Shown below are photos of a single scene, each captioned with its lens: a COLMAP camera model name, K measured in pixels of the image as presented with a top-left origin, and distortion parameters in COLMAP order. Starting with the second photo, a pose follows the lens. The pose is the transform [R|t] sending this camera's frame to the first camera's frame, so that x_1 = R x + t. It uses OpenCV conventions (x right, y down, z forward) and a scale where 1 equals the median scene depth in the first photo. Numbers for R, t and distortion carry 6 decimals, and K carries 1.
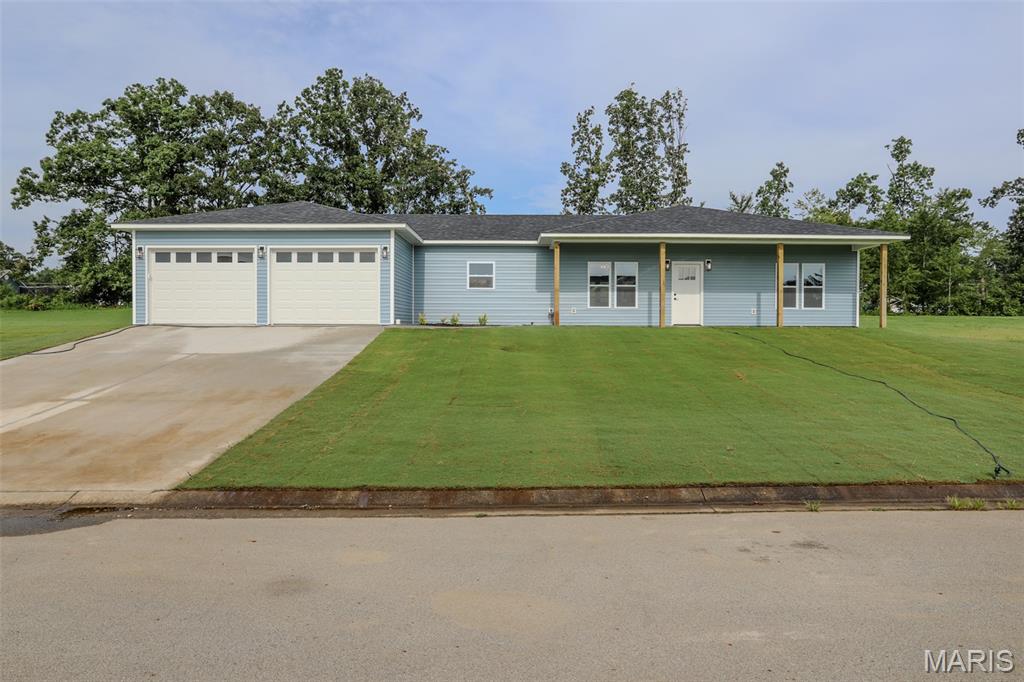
lens RADIAL K [[699.9, 0, 512.2], [0, 699.9, 346.5], [0, 0, 1]] dist [-0.025170, 0.006147]
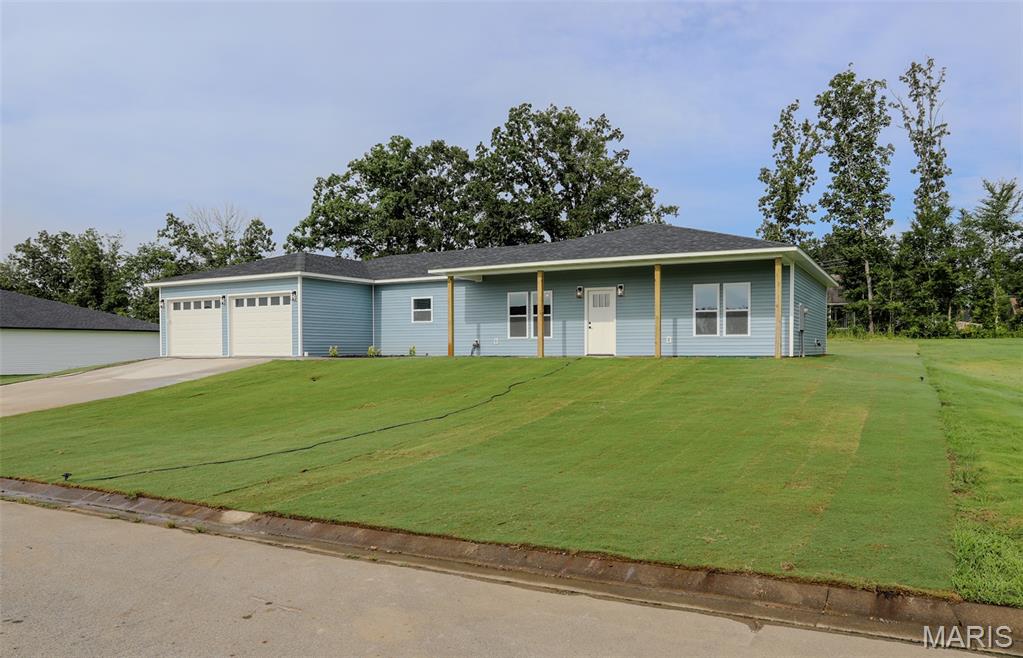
lens RADIAL K [[768.2, 0, 494.2], [0, 768.2, 364.8], [0, 0, 1]] dist [-0.061043, 0.031924]
pose [[0.869304, 0.001557, -0.494275, 0.595998], [-0.010145, 0.999841, -0.014694, -0.000865], [0.494174, 0.017788, 0.869181, 0.030603]]
